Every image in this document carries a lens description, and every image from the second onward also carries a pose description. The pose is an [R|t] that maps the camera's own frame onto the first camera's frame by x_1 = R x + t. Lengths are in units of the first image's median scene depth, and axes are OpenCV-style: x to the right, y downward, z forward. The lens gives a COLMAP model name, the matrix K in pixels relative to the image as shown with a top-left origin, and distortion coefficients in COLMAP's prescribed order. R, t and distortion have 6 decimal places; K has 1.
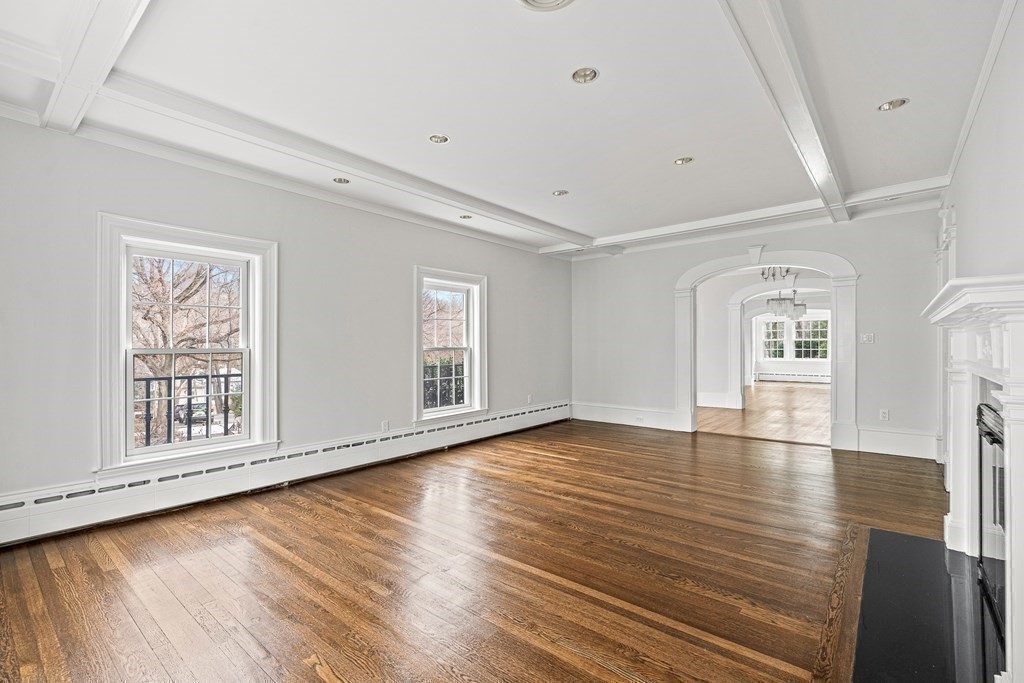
lens RADIAL K [[466.0, 0, 514.4], [0, 466.0, 347.3], [0, 0, 1]] dist [-0.001596, 0.000277]
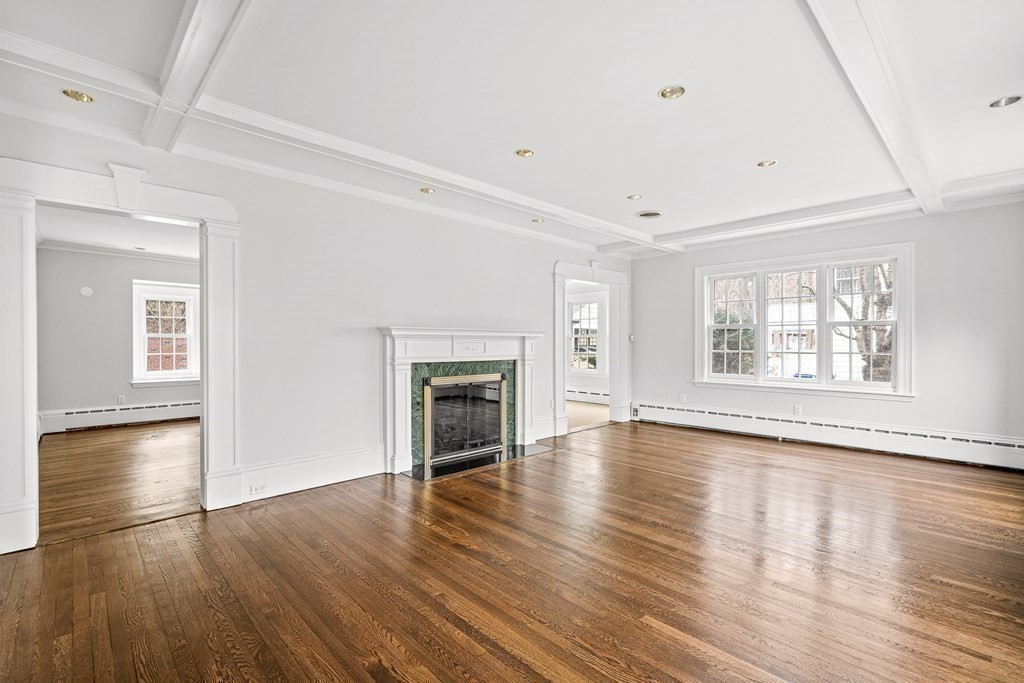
lens RADIAL K [[466.0, 0, 512.2], [0, 466.0, 343.0], [0, 0, 1]] dist [-0.001596, 0.000277]
pose [[-0.992942, 0.000267, 0.118598, 0.267442], [-0.000481, 0.999980, -0.006286, -0.006006], [-0.118598, -0.006299, -0.992922, 1.866300]]
